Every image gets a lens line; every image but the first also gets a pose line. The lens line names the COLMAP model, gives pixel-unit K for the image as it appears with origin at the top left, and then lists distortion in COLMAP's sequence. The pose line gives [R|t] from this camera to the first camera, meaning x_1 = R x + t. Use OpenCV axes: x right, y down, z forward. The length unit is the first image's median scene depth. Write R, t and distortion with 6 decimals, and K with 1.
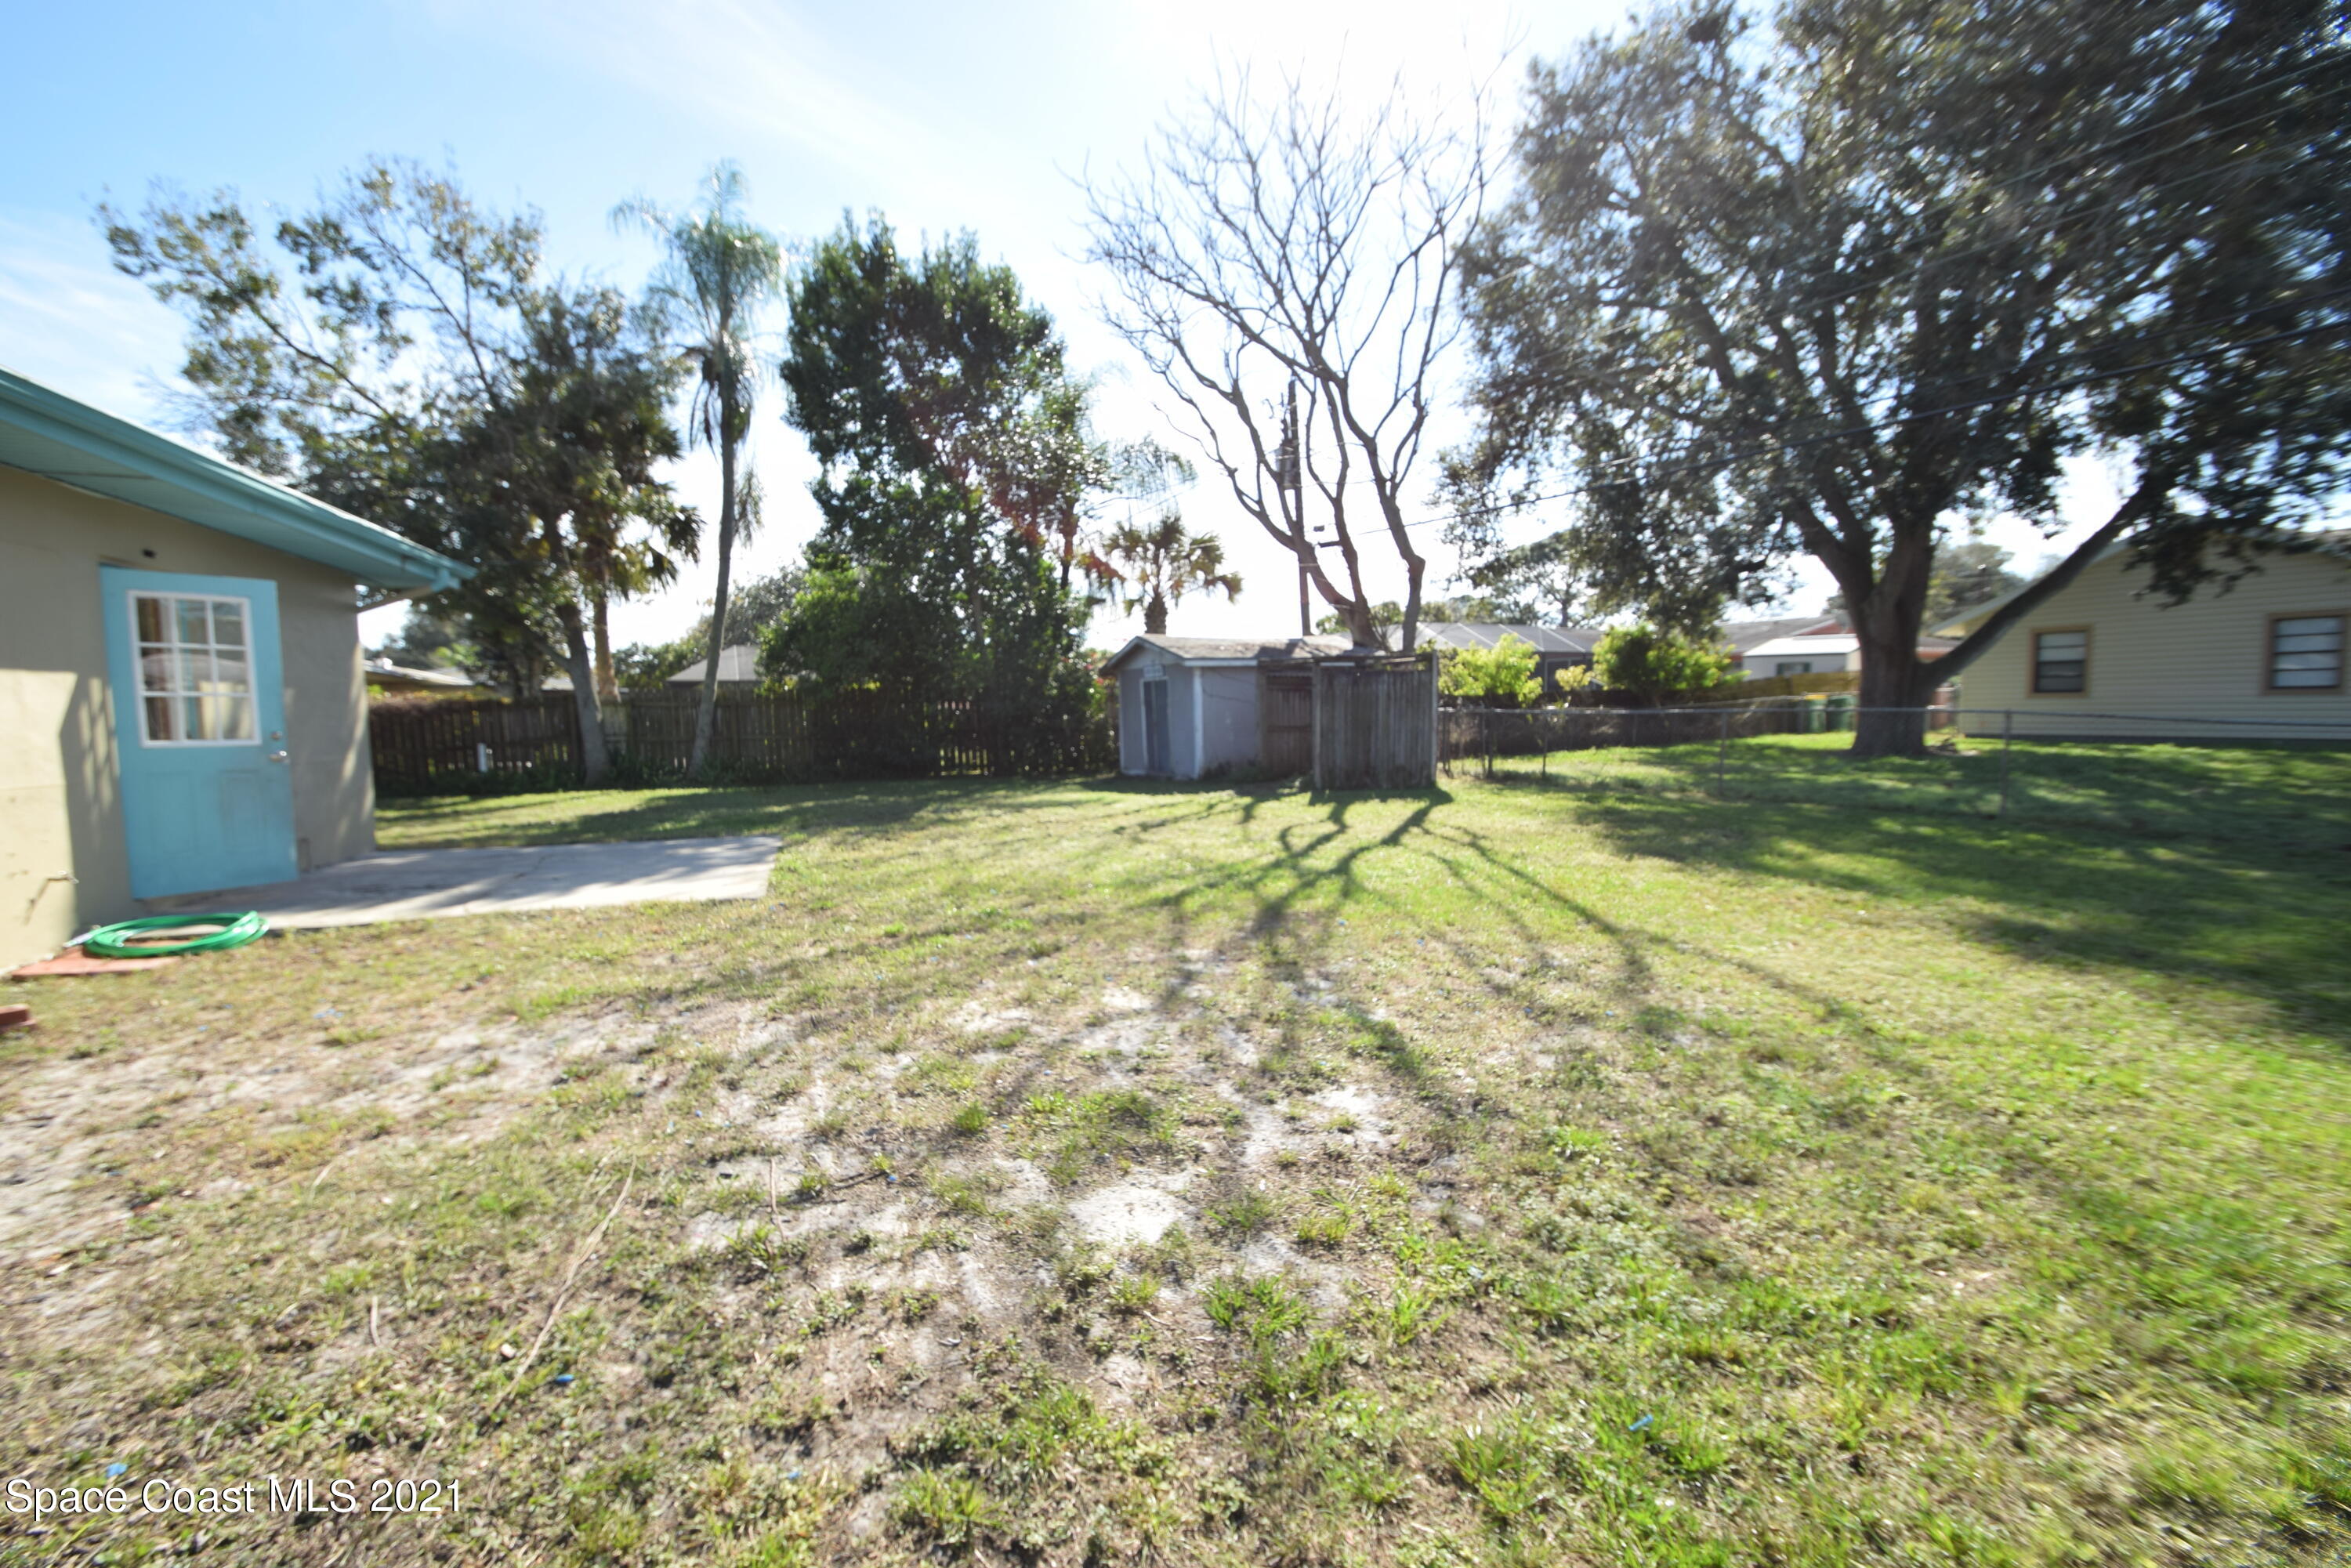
lens RADIAL K [[1055.6, 0, 1176.2], [0, 1055.6, 819.9], [0, 0, 1]] dist [-0.034513, 0.000527]
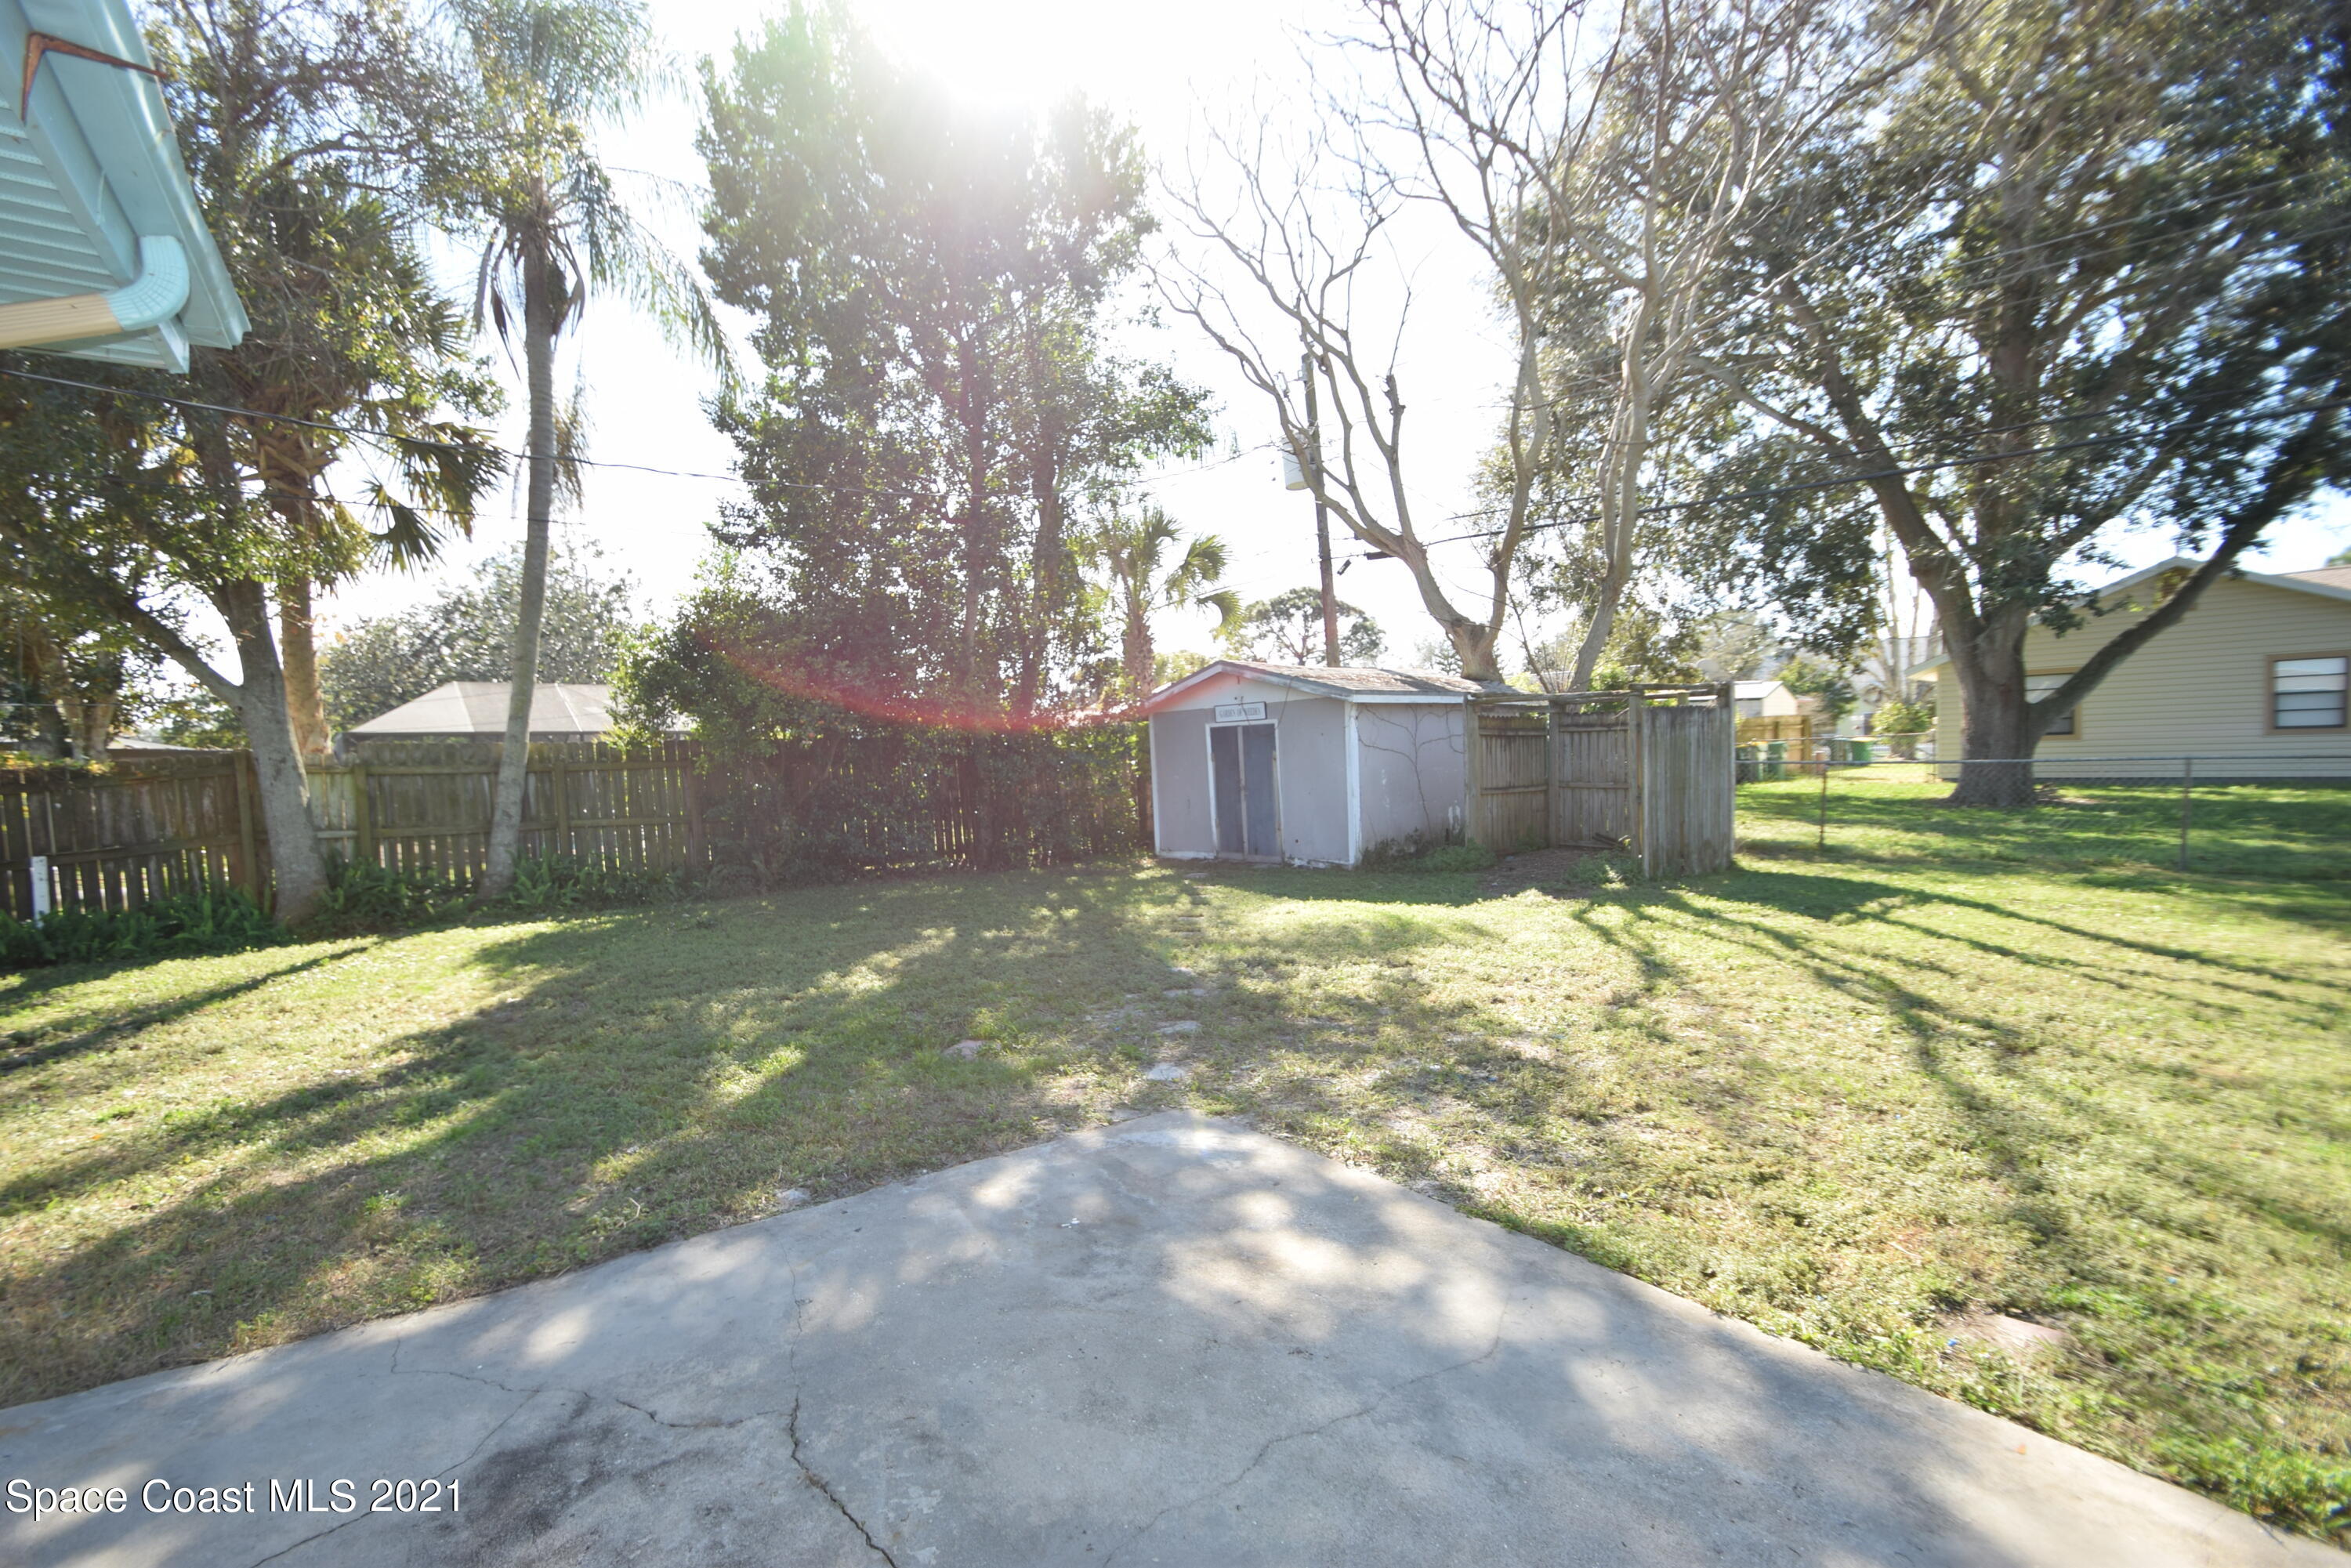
lens RADIAL K [[1028.1, 0, 1133.4], [0, 1028.1, 807.3], [0, 0, 1]] dist [0.010961, -0.015188]
pose [[0.955928, -0.025463, 0.292494, -0.289993], [0.043823, 0.997446, -0.056392, -0.043804], [-0.290311, 0.066725, 0.954603, 0.365071]]
